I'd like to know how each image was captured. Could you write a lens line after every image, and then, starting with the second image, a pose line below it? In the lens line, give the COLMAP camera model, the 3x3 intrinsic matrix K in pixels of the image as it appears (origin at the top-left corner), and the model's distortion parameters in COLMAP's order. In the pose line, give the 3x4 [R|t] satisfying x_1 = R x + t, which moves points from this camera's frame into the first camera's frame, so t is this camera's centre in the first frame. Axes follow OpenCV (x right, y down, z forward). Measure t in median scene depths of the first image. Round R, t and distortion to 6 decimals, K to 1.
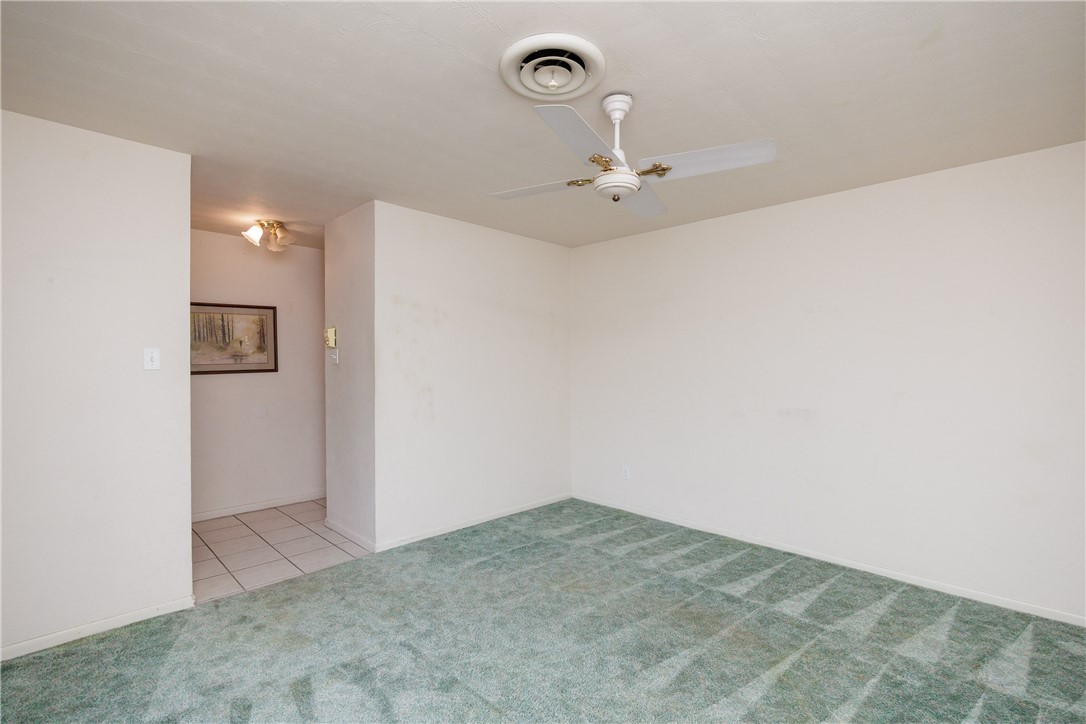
lens RADIAL K [[498.2, 0, 543.7], [0, 498.2, 367.1], [0, 0, 1]] dist [-0.018015, 0.000424]
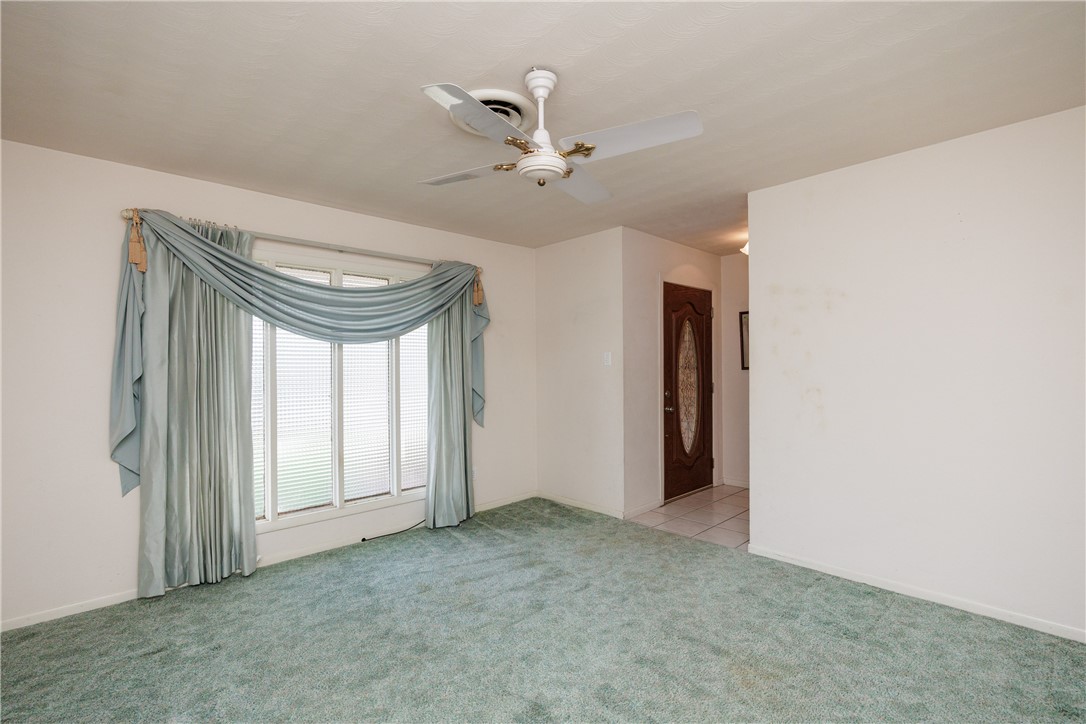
lens RADIAL K [[498.2, 0, 543.8], [0, 498.2, 362.4], [0, 0, 1]] dist [-0.018015, 0.000424]
pose [[-0.039496, -0.002611, -0.999216, 0.822411], [0.002533, 0.999993, -0.002713, -0.000804], [0.999217, -0.002638, -0.039489, 0.787403]]
